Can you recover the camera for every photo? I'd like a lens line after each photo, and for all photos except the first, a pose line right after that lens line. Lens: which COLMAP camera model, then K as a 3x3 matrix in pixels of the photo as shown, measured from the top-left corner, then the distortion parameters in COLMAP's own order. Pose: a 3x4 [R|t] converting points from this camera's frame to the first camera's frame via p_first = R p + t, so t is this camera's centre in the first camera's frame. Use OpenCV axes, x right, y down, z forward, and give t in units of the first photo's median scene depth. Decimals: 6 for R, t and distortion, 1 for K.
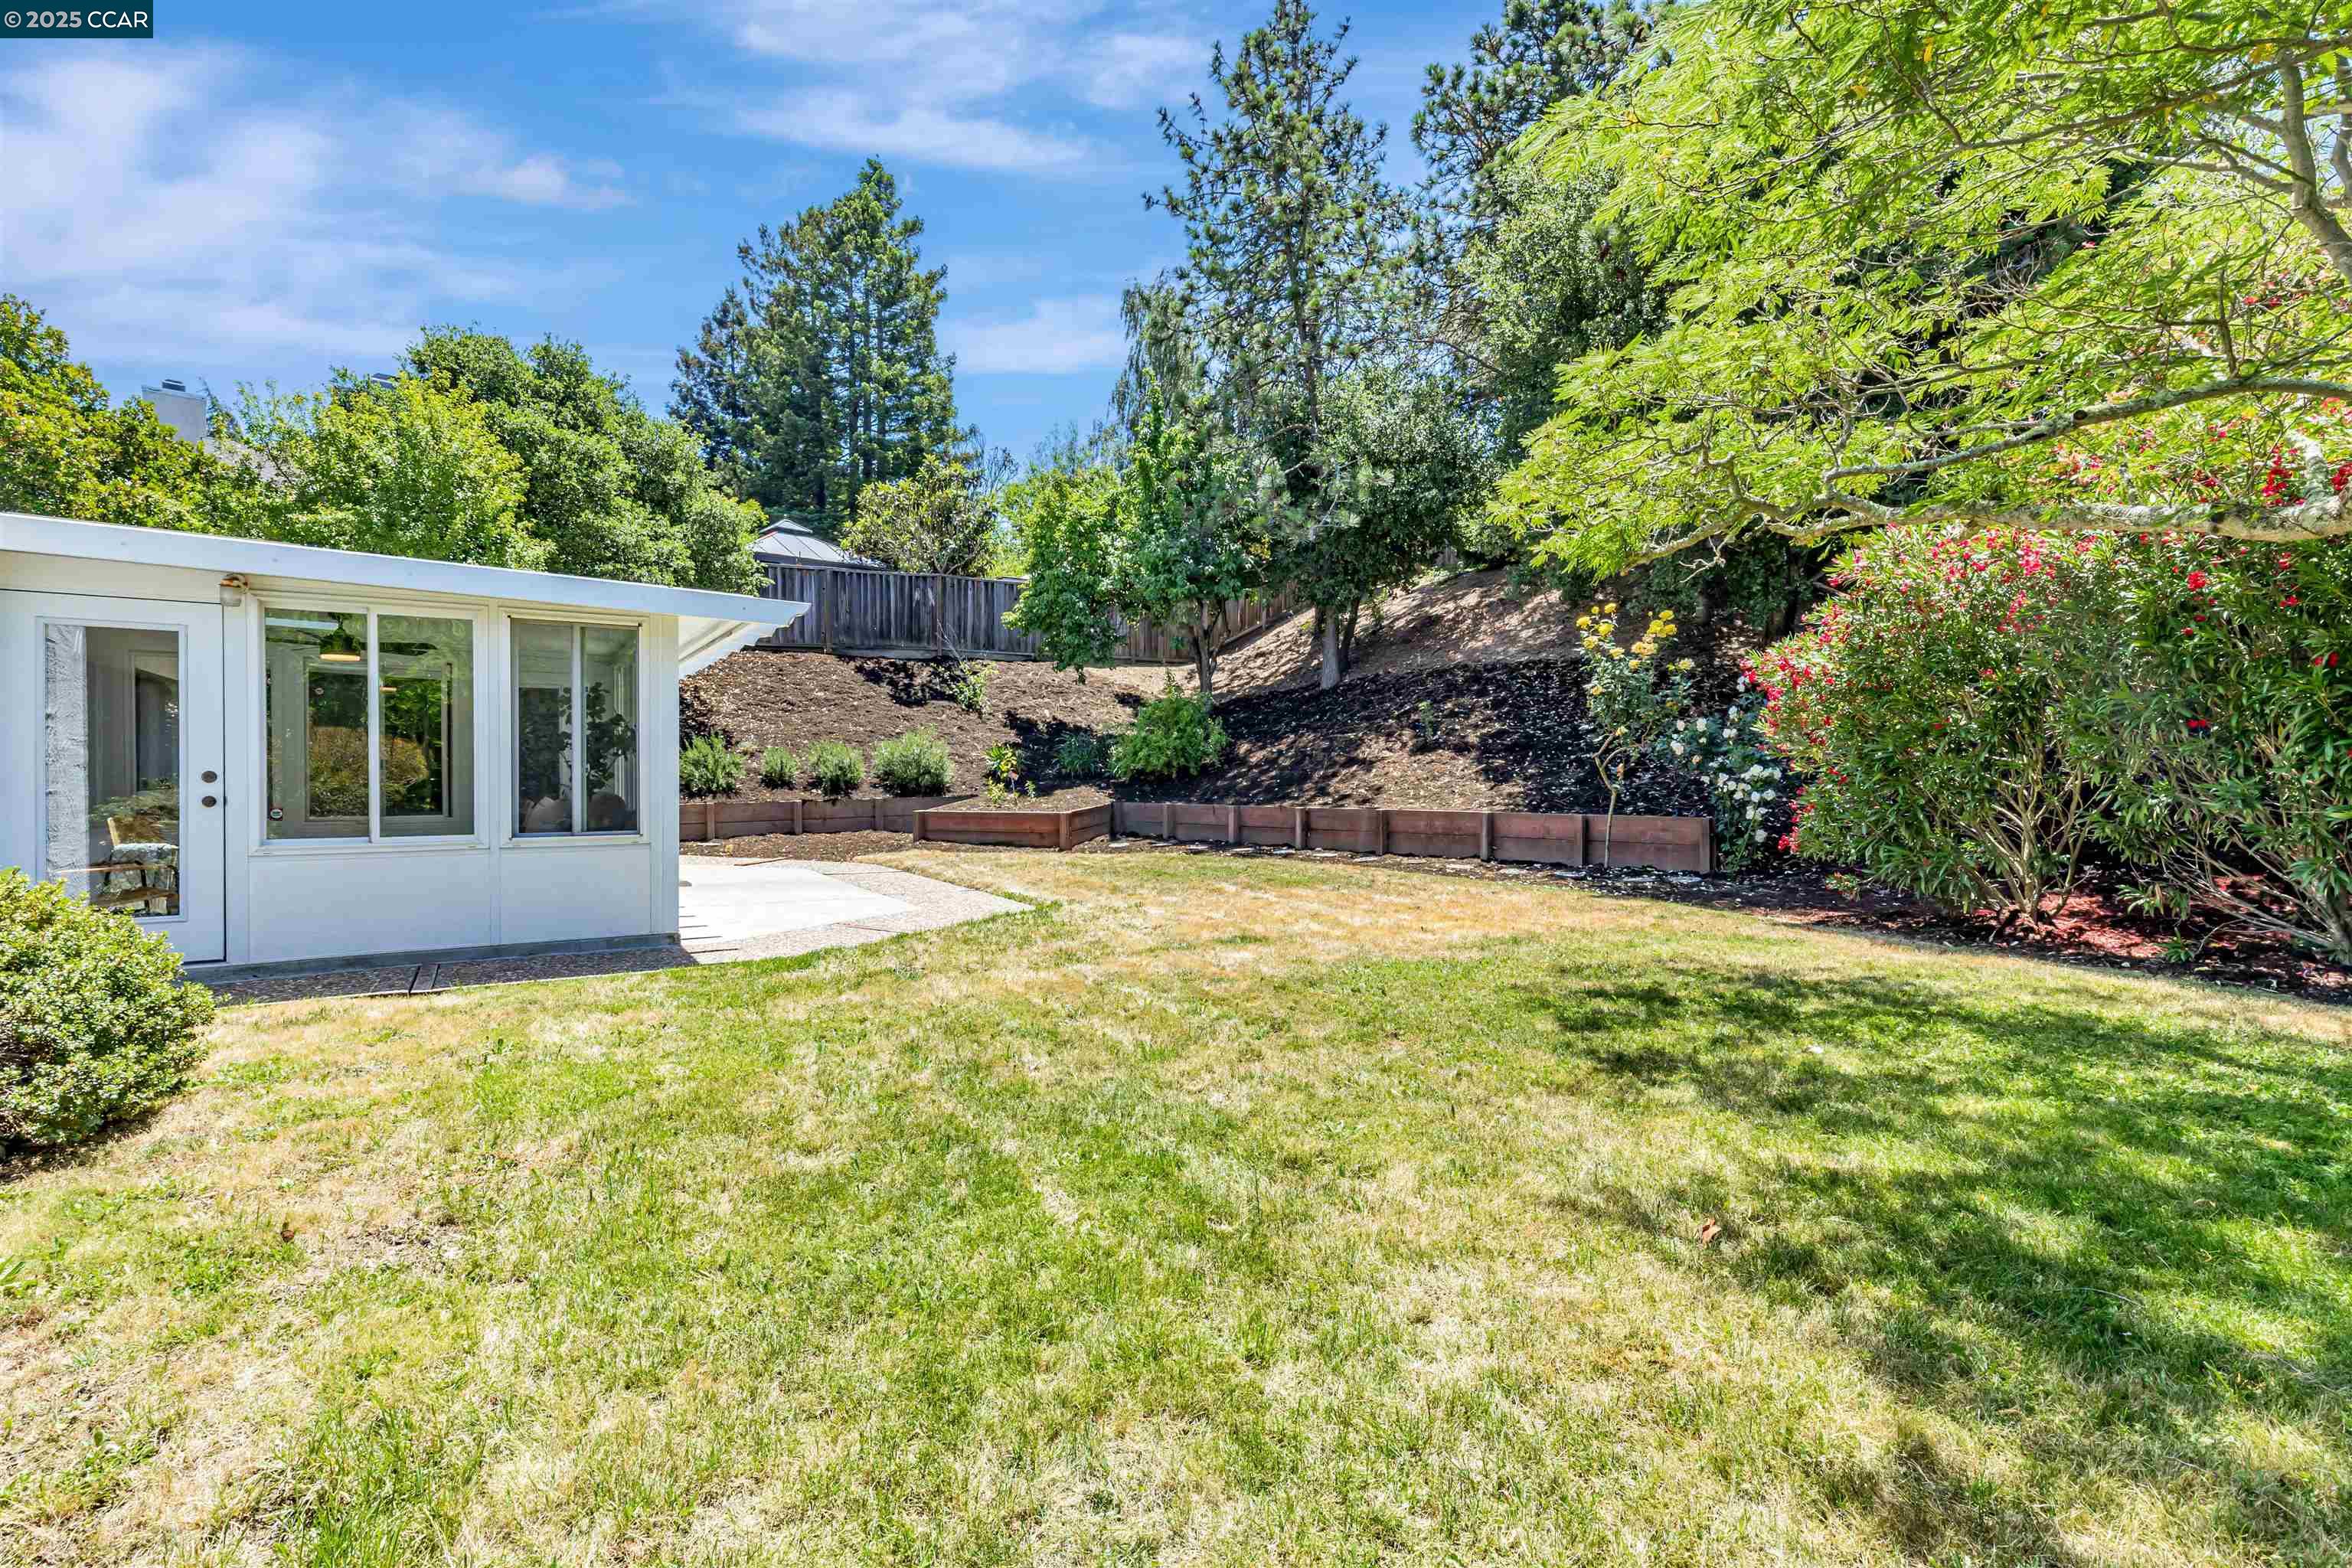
lens RADIAL K [[1078.4, 0, 1182.8], [0, 1078.4, 778.7], [0, 0, 1]] dist [0.003253, 0.000149]
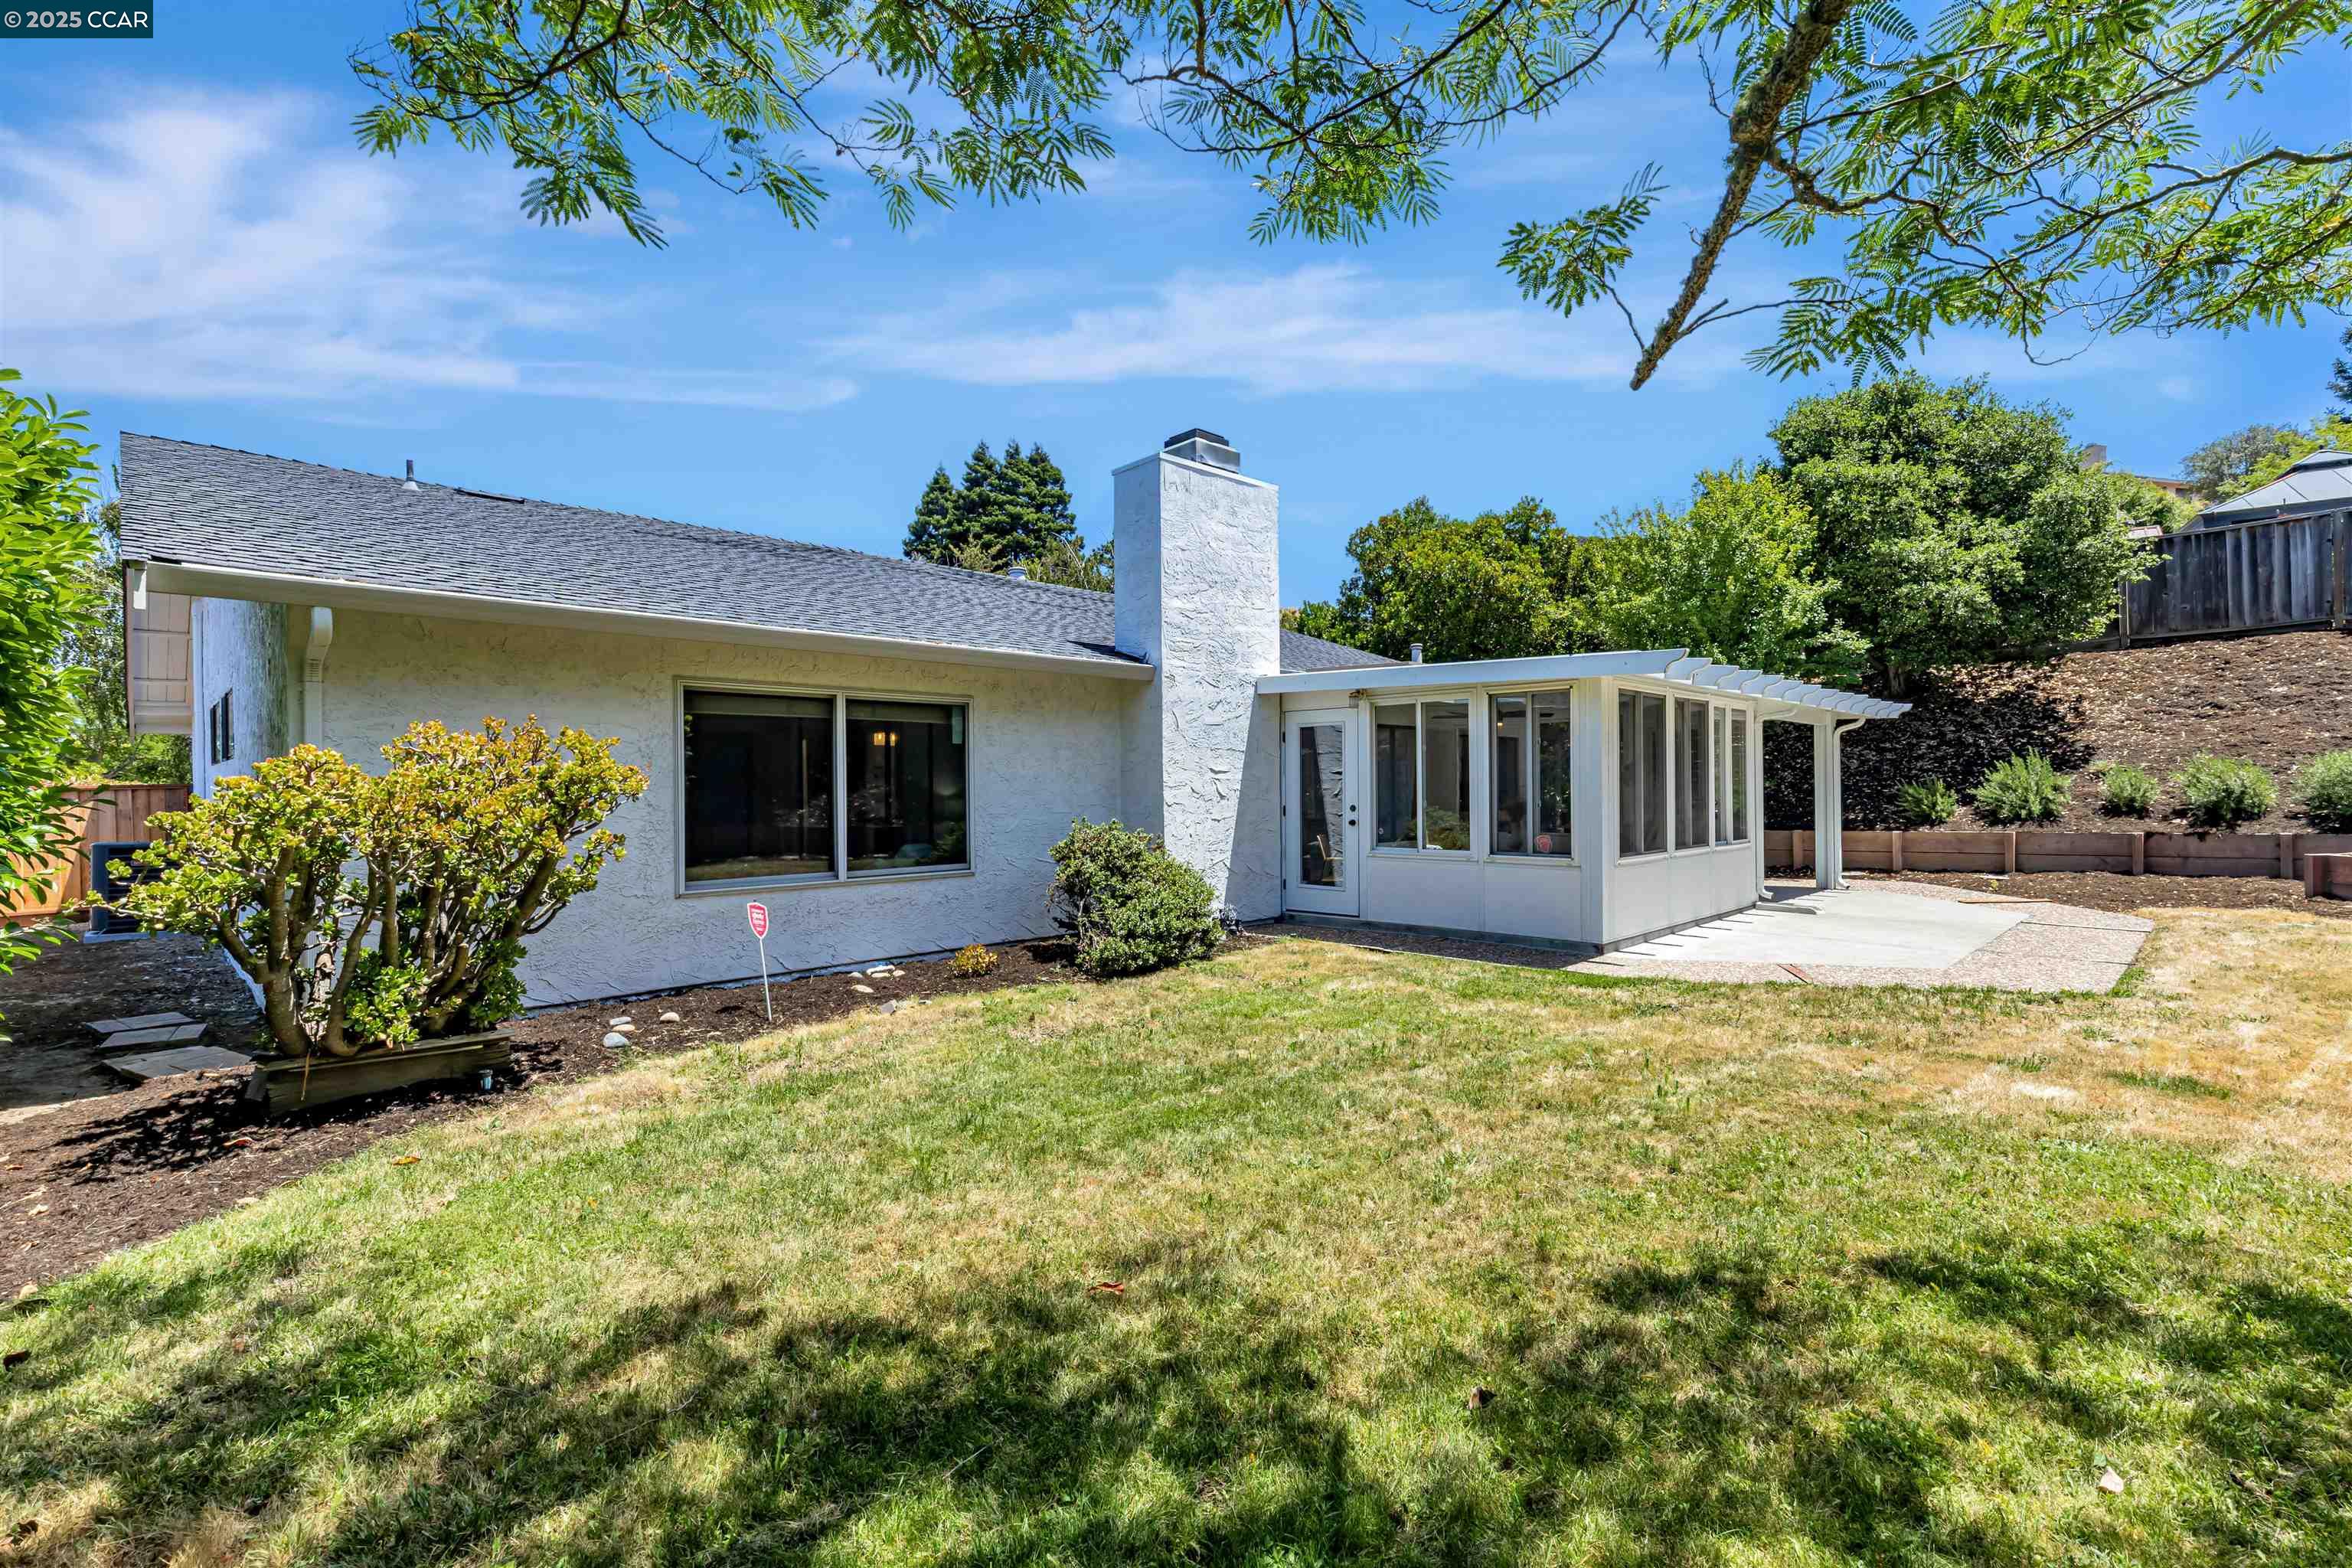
lens RADIAL K [[1036.8, 0, 1182.8], [0, 1036.8, 783.2], [0, 0, 1]] dist [-0.002171, -0.000462]
pose [[0.233888, -0.009015, -0.972222, 0.547947], [0.000060, 0.999957, -0.009257, -0.023238], [0.972263, 0.002107, 0.233879, 0.307445]]
